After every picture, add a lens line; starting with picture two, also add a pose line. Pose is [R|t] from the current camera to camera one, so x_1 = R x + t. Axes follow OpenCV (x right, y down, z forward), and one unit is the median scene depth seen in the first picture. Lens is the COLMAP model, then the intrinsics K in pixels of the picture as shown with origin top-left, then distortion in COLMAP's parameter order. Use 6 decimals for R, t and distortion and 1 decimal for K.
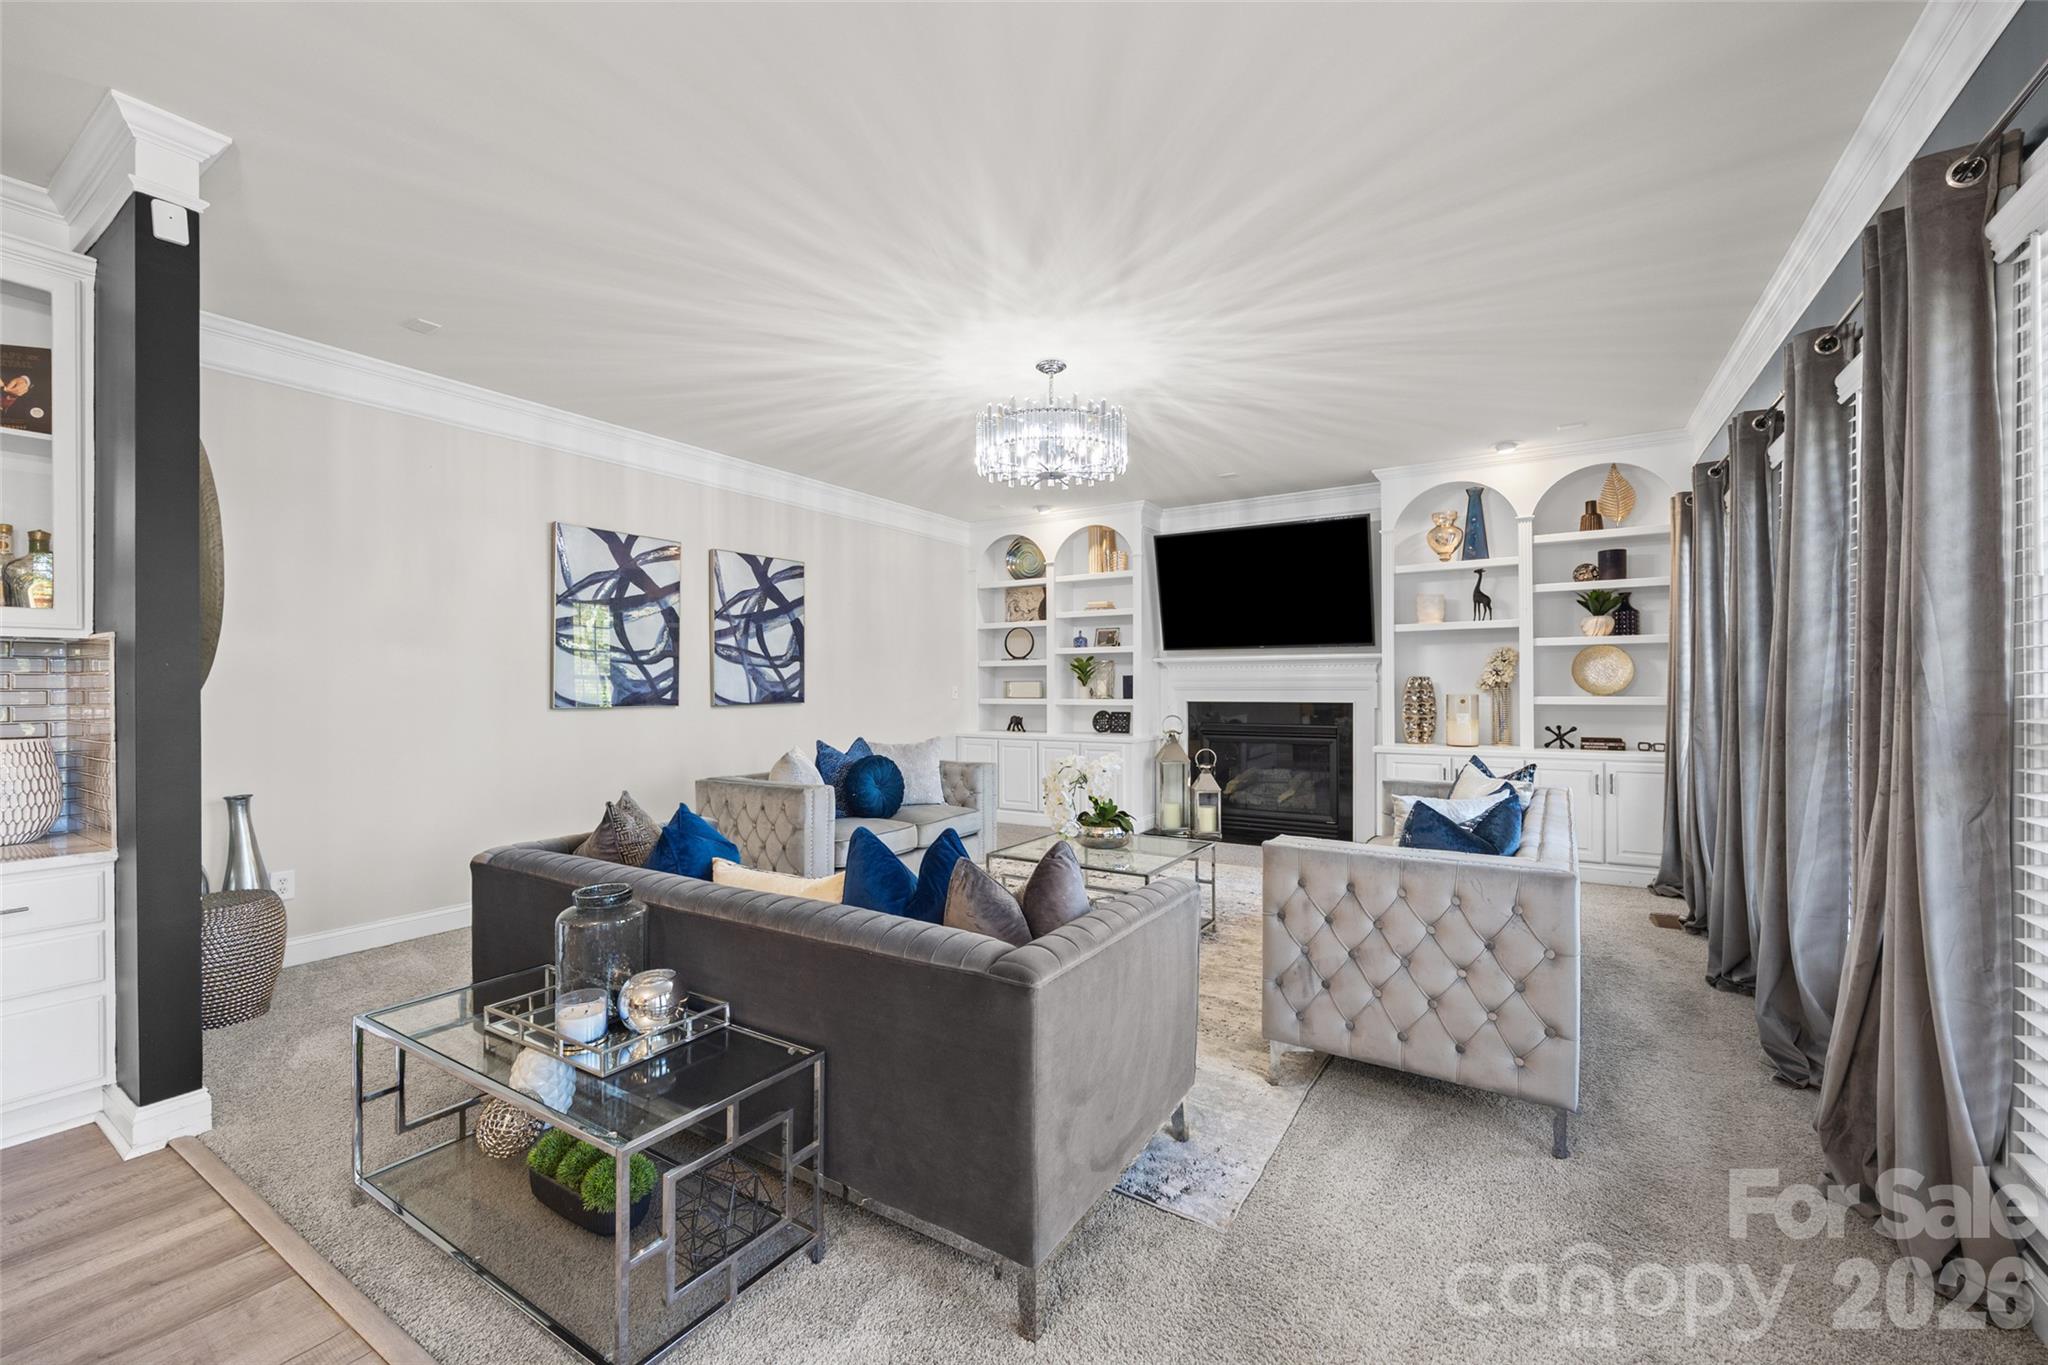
lens RADIAL K [[837.8, 0, 1021.8], [0, 837.8, 683.0], [0, 0, 1]] dist [0.003462, 0.000206]
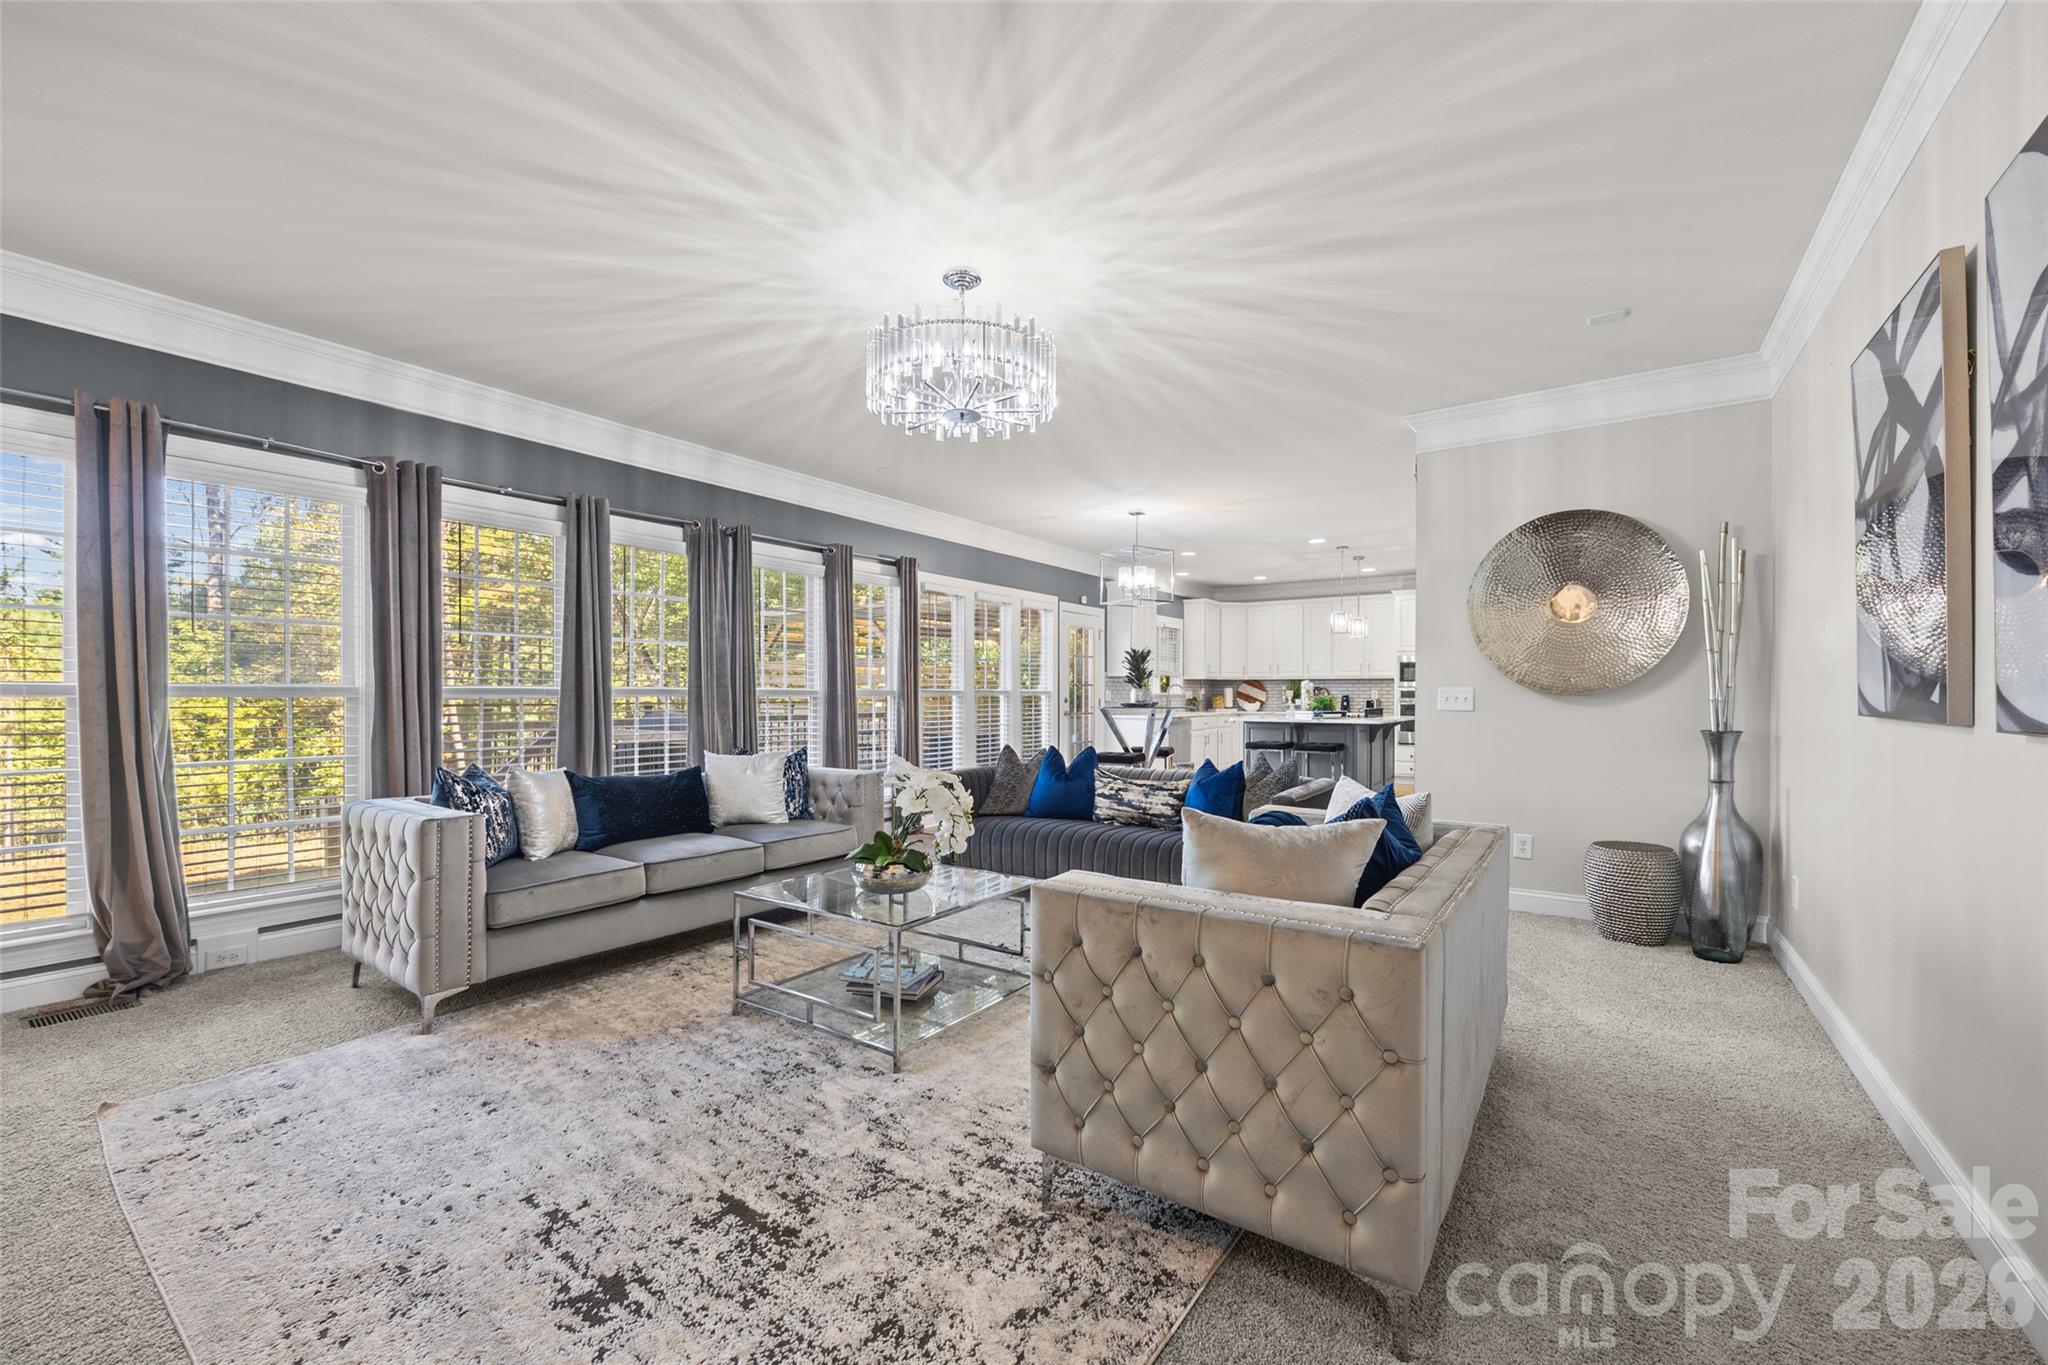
lens RADIAL K [[837.8, 0, 1015.2], [0, 837.8, 694.4], [0, 0, 1]] dist [0.003462, 0.000206]
pose [[-0.998706, -0.003511, 0.050733, -0.057398], [-0.003232, 0.999979, 0.005575, 0.013043], [-0.050752, 0.005404, -0.998697, 1.766938]]
